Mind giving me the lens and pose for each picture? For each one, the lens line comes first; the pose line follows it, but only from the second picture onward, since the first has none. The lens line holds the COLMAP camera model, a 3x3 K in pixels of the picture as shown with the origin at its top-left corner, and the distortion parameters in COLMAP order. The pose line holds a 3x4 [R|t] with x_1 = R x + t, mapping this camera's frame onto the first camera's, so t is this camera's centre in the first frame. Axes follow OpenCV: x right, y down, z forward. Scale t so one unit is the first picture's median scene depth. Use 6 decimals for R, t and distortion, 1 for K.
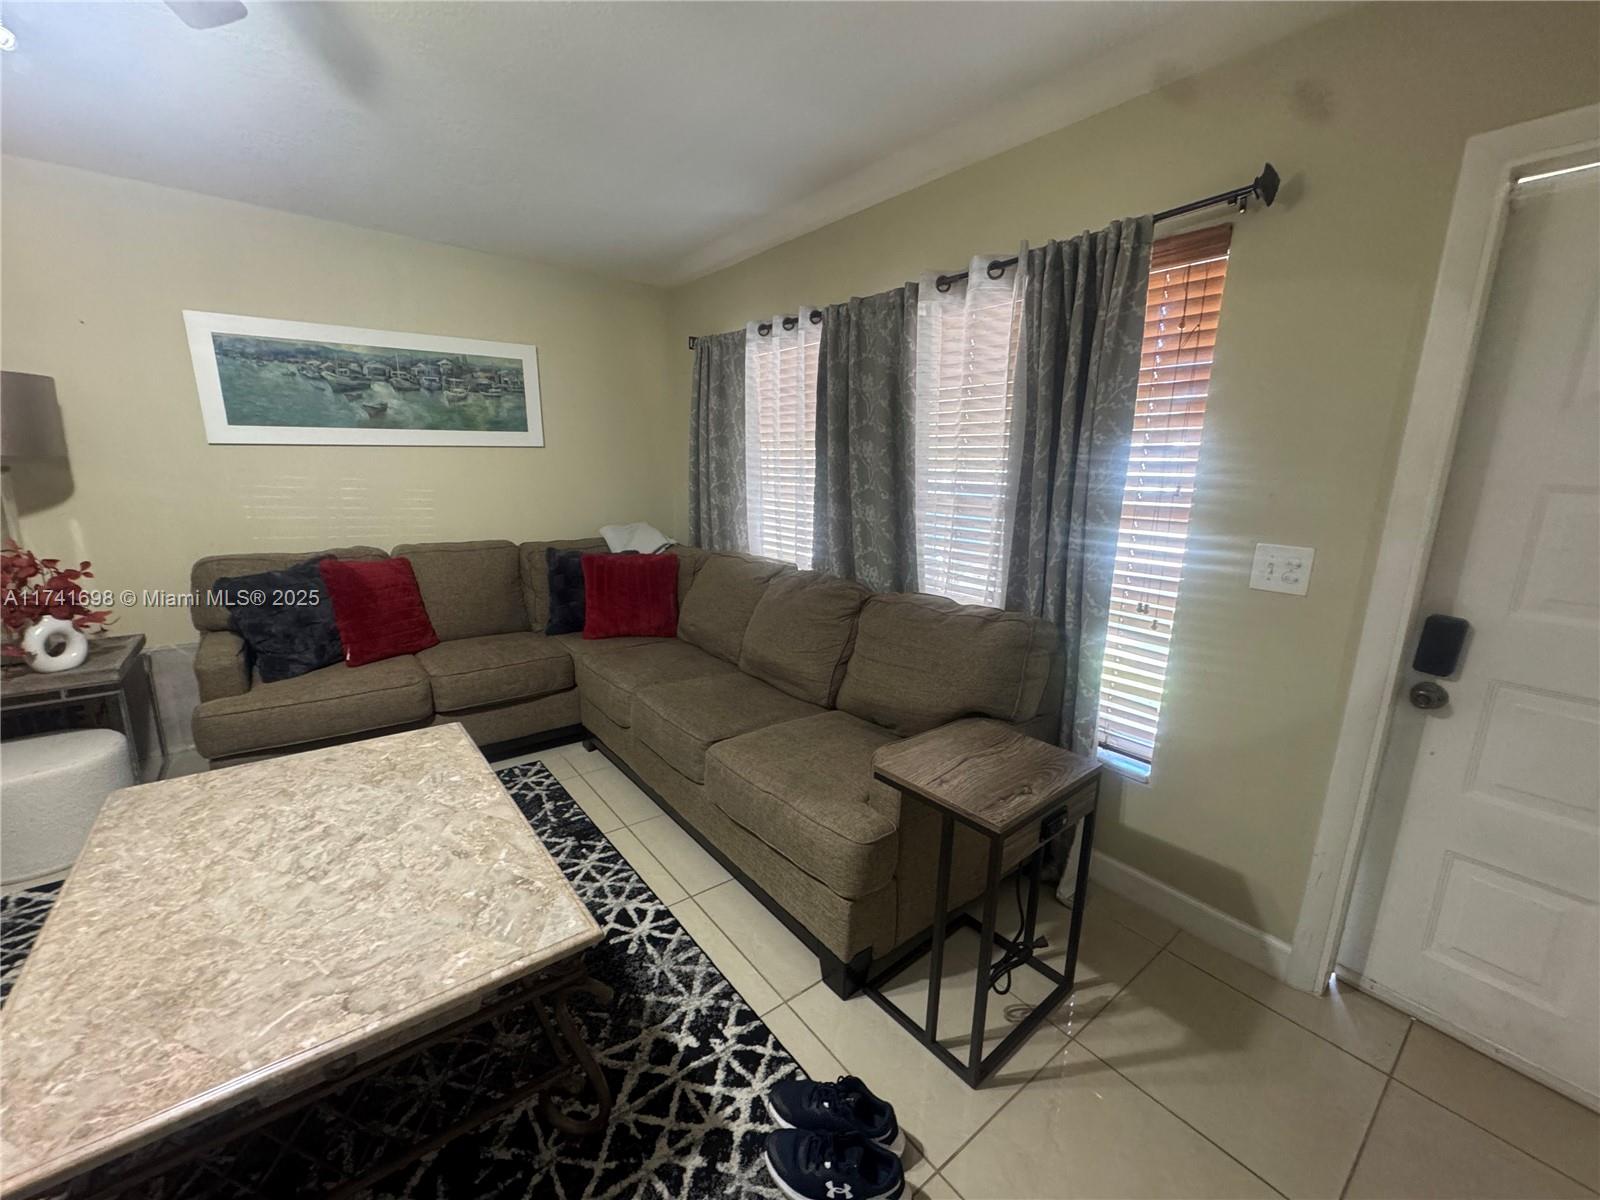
lens RADIAL K [[638.1, 0, 796.5], [0, 638.1, 596.8], [0, 0, 1]] dist [-0.003163, 0.000553]
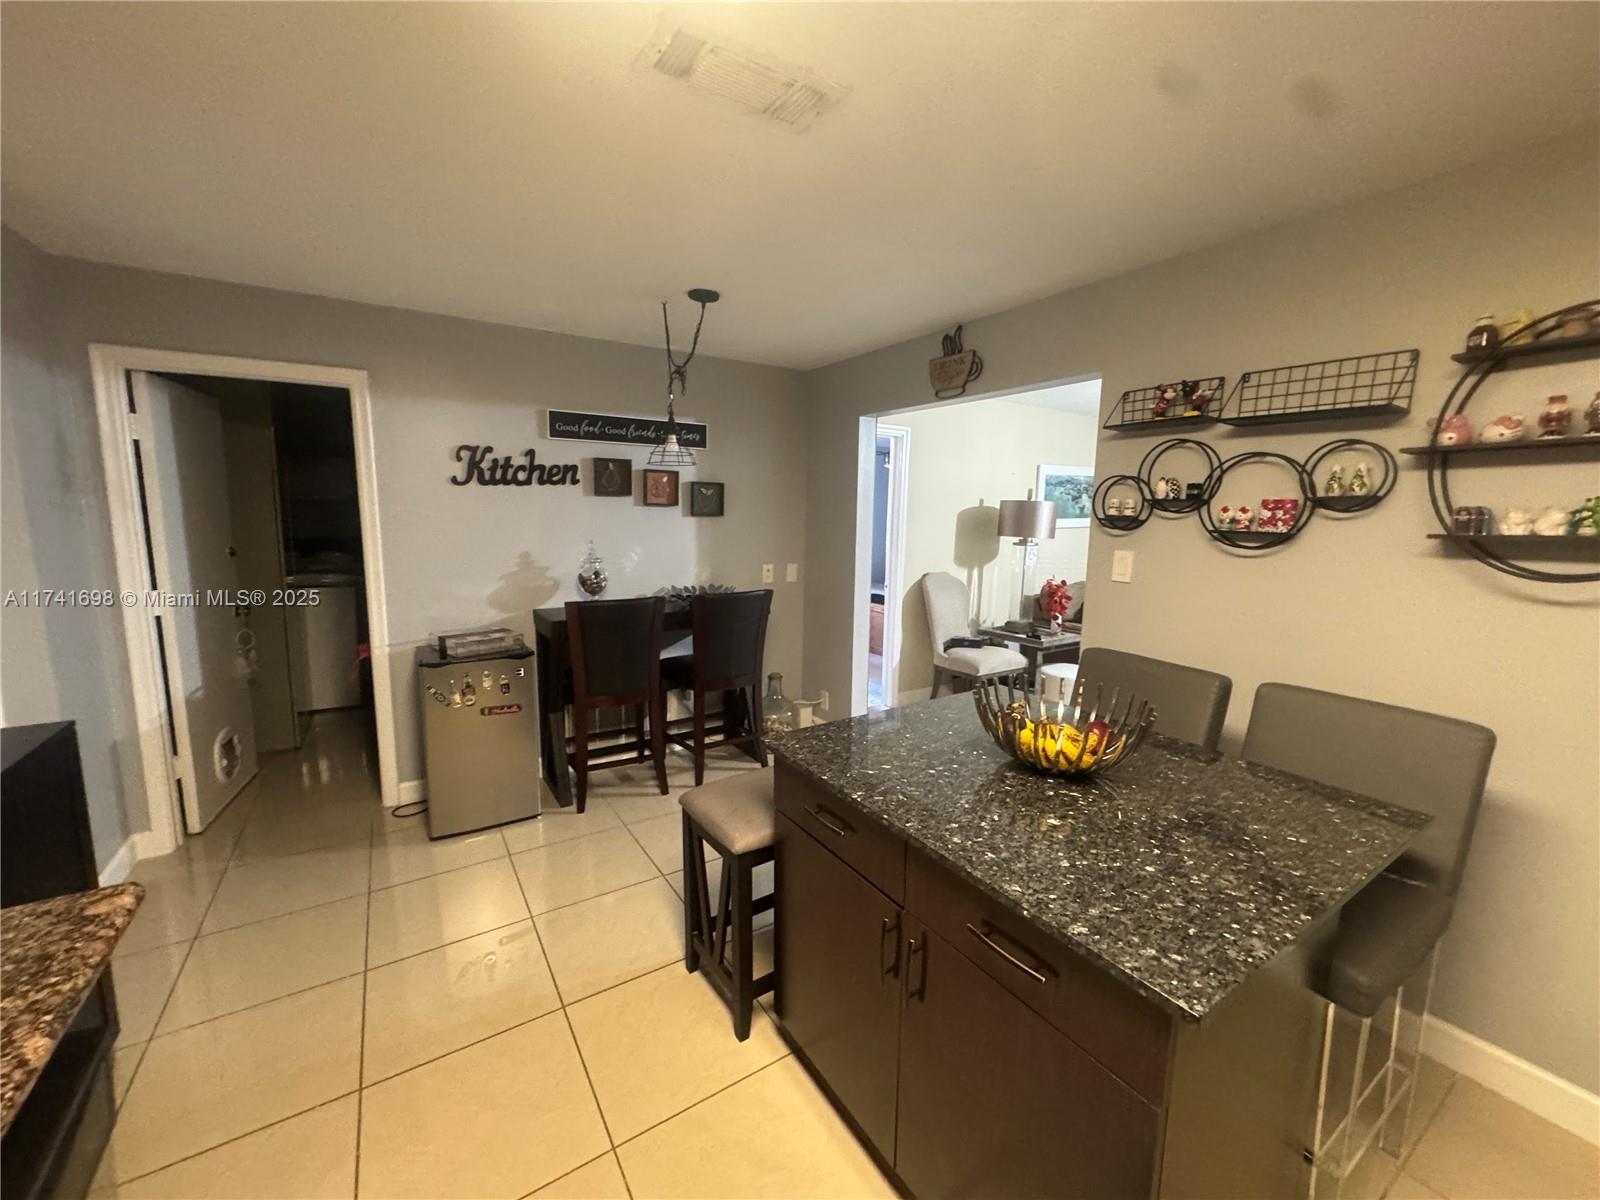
lens RADIAL K [[638.1, 0, 798.4], [0, 638.1, 599.4], [0, 0, 1]] dist [-0.003163, 0.000553]
pose [[0.995791, 0.006107, -0.091450, -1.373710], [-0.012690, 0.997355, -0.071574, 0.119268], [0.090771, 0.072433, 0.993234, -0.942727]]
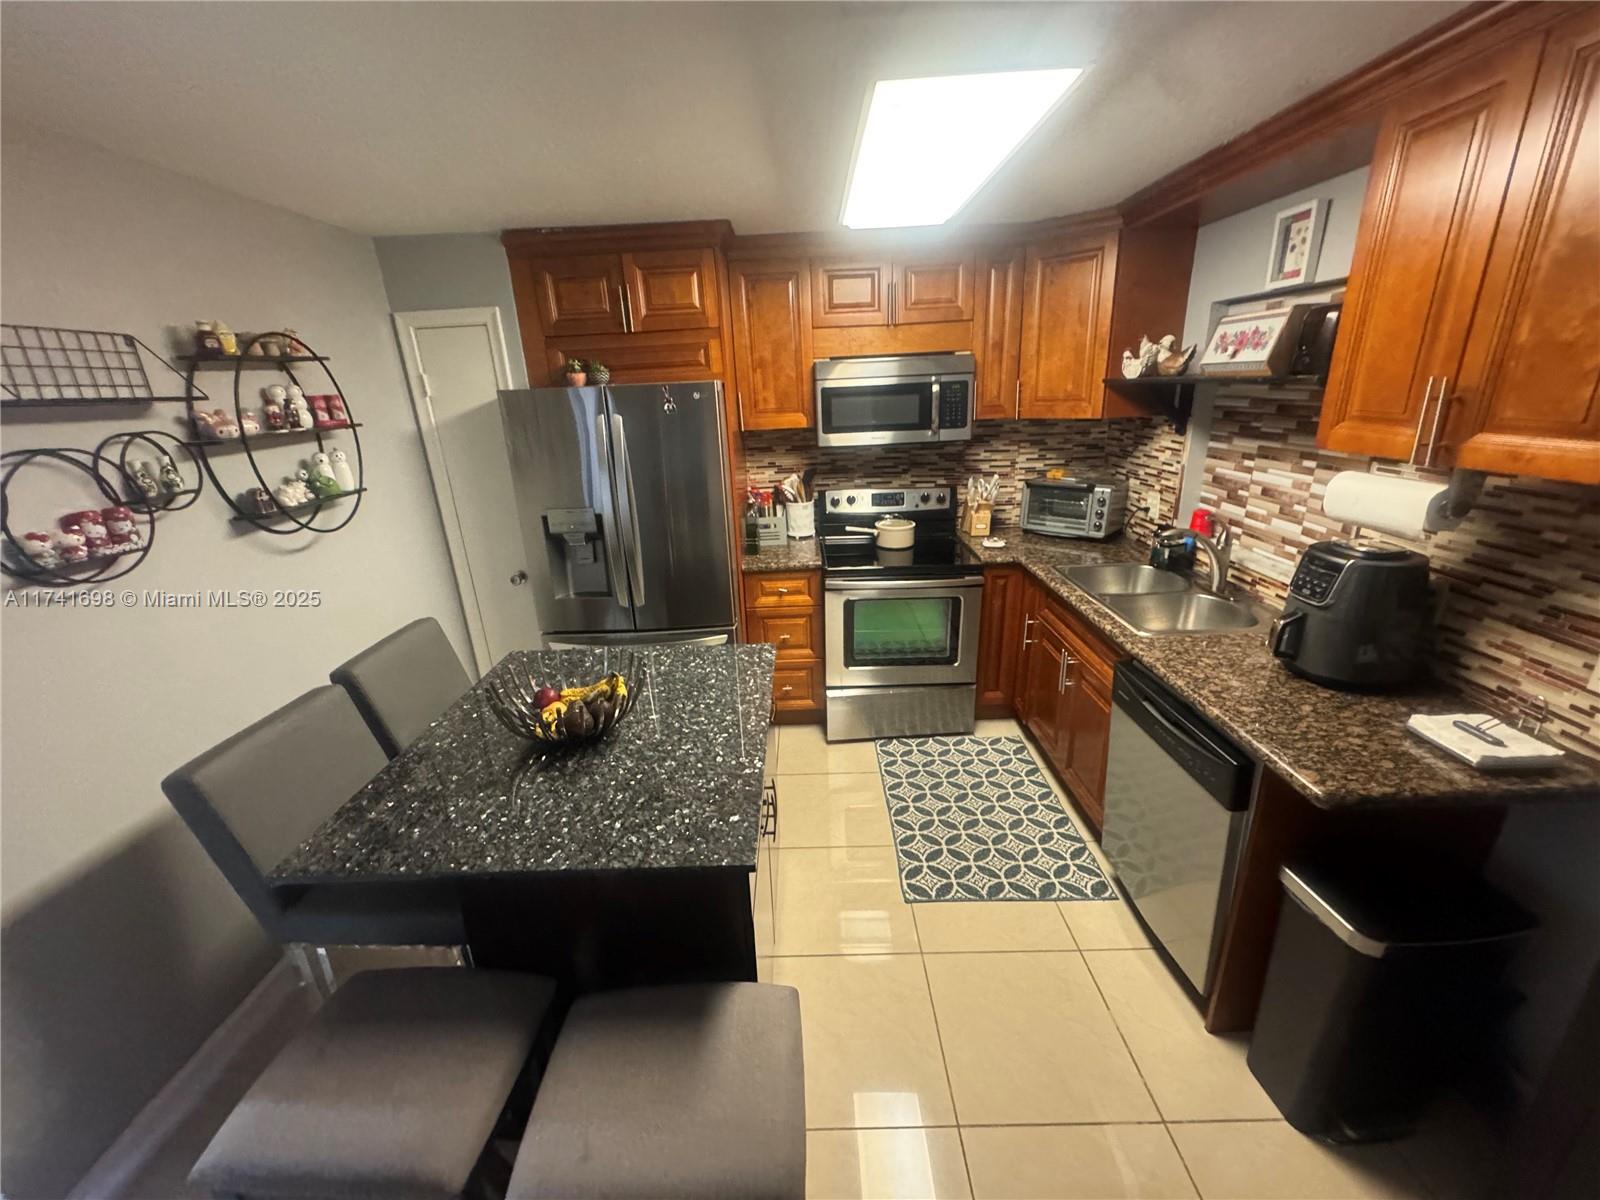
lens RADIAL K [[638.1, 0, 799.6], [0, 638.1, 596.8], [0, 0, 1]] dist [-0.003163, 0.000553]
pose [[-0.787242, -0.183684, 0.588652, -1.680195], [0.157379, 0.863142, 0.479810, -0.127974], [-0.596223, 0.470368, -0.650593, -0.231250]]
